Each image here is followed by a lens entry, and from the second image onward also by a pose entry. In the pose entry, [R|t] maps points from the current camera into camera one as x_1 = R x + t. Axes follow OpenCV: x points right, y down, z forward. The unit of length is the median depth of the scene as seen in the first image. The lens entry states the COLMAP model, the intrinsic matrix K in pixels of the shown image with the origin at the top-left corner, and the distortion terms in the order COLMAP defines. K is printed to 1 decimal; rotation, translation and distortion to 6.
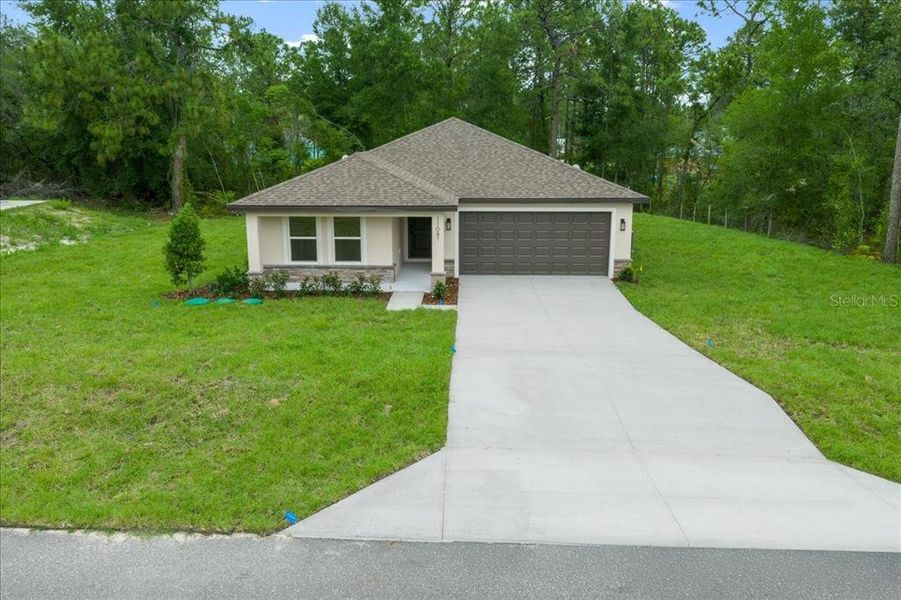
lens RADIAL K [[742.1, 0, 454.2], [0, 742.1, 304.6], [0, 0, 1]] dist [0.013006, -0.007226]
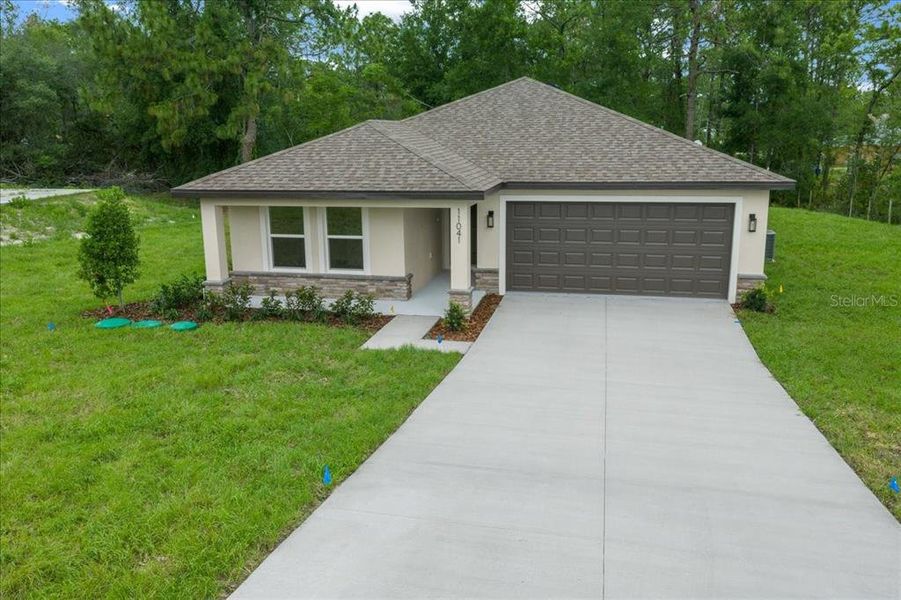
lens RADIAL K [[742.1, 0, 454.2], [0, 742.1, 304.6], [0, 0, 1]] dist [0.013006, -0.007226]
pose [[0.981460, 0.032530, -0.188887, 0.096477], [-0.031522, 0.999468, 0.008338, -0.033046], [0.189057, -0.002230, 0.981964, 0.309450]]
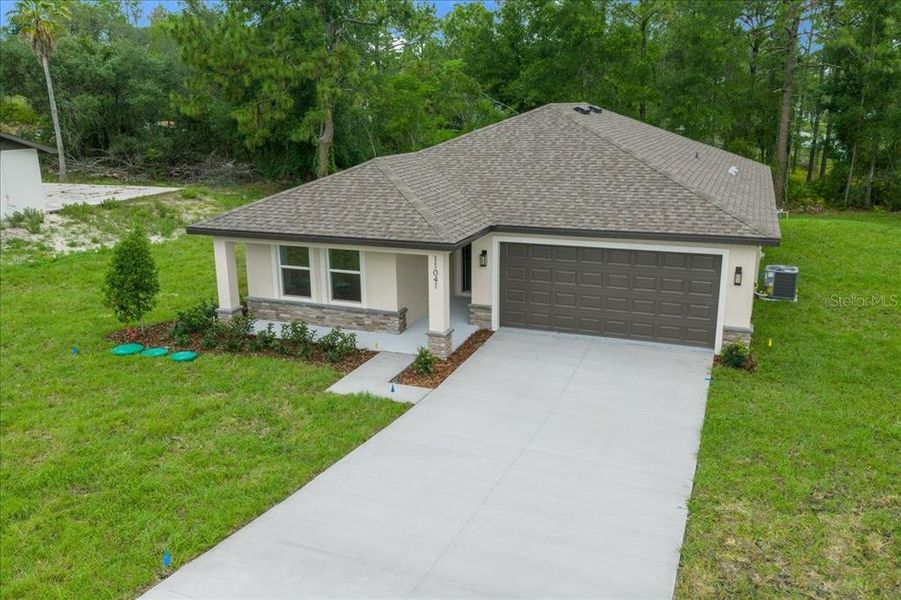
lens RADIAL K [[742.1, 0, 454.2], [0, 742.1, 304.6], [0, 0, 1]] dist [0.013006, -0.007226]
pose [[0.938780, 0.081643, -0.334704, 0.217636], [-0.067889, 0.996305, 0.052610, -0.102019], [0.337762, -0.026667, 0.940854, 0.312752]]
